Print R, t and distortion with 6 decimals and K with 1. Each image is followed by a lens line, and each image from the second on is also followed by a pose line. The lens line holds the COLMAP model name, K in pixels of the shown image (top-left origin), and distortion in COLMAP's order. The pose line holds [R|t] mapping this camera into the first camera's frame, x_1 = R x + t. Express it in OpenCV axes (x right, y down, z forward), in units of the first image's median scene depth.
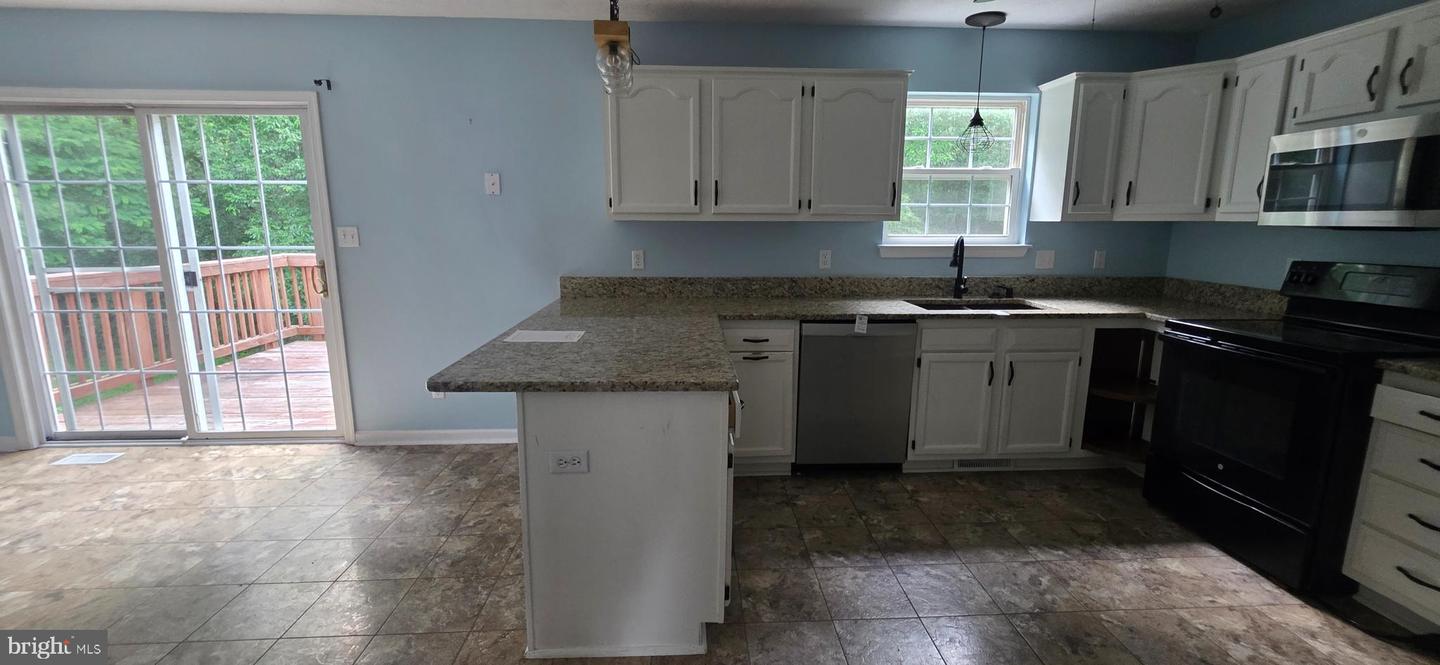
lens RADIAL K [[579.1, 0, 718.1], [0, 579.1, 322.9], [0, 0, 1]] dist [0.000324, -0.000236]
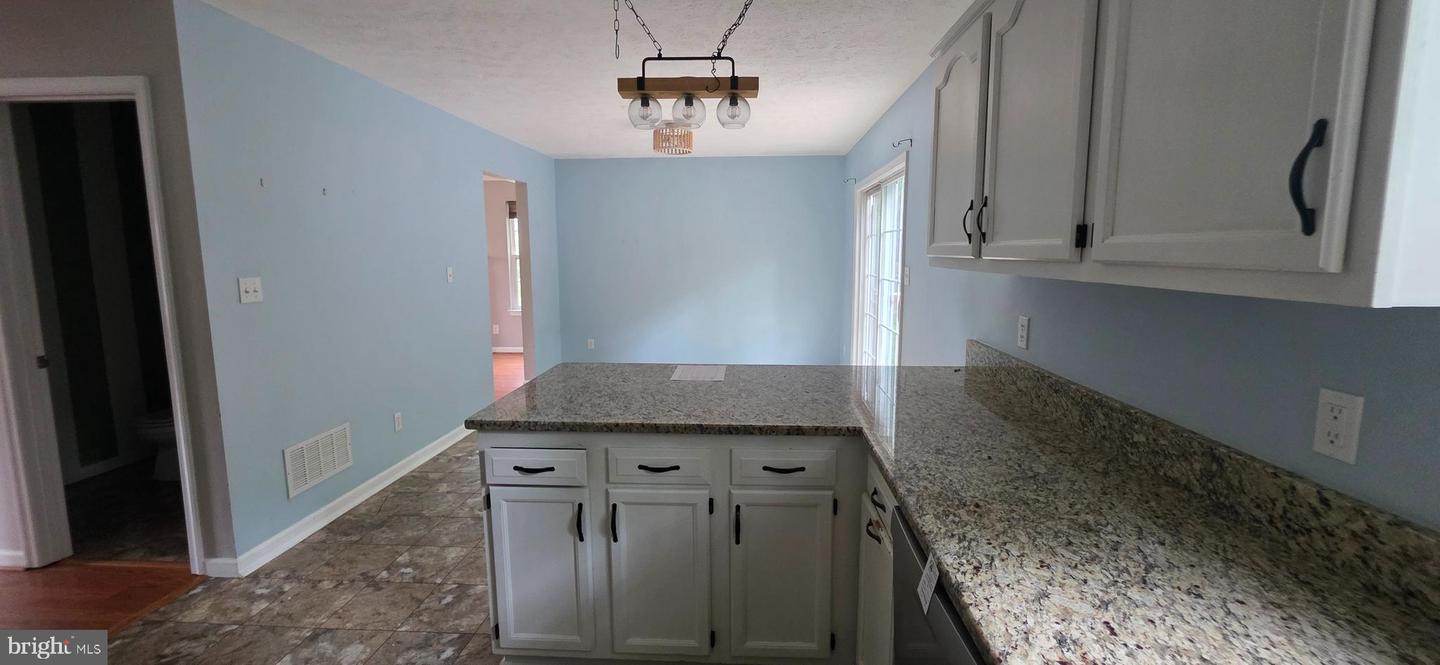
lens RADIAL K [[579.1, 0, 718.1], [0, 579.1, 322.9], [0, 0, 1]] dist [0.000324, -0.000236]
pose [[-0.115758, 0.119304, -0.986087, 0.521681], [-0.174828, 0.974814, 0.138463, -0.154271], [0.977770, 0.188424, -0.091985, 0.777852]]
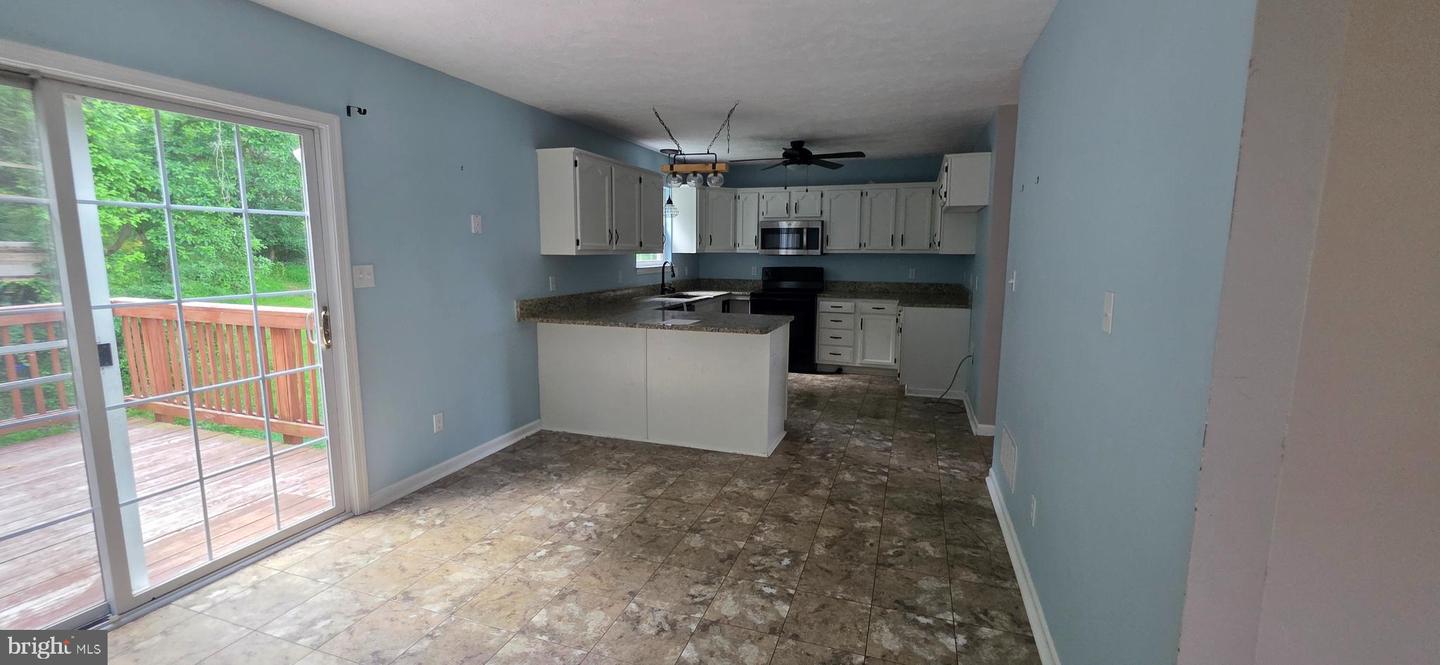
lens RADIAL K [[579.1, 0, 718.1], [0, 579.1, 322.9], [0, 0, 1]] dist [0.000324, -0.000236]
pose [[0.370492, -0.119473, 0.921120, -1.299642], [0.159438, 0.985154, 0.063650, -0.046144], [-0.915049, 0.123280, 0.384040, 0.153926]]
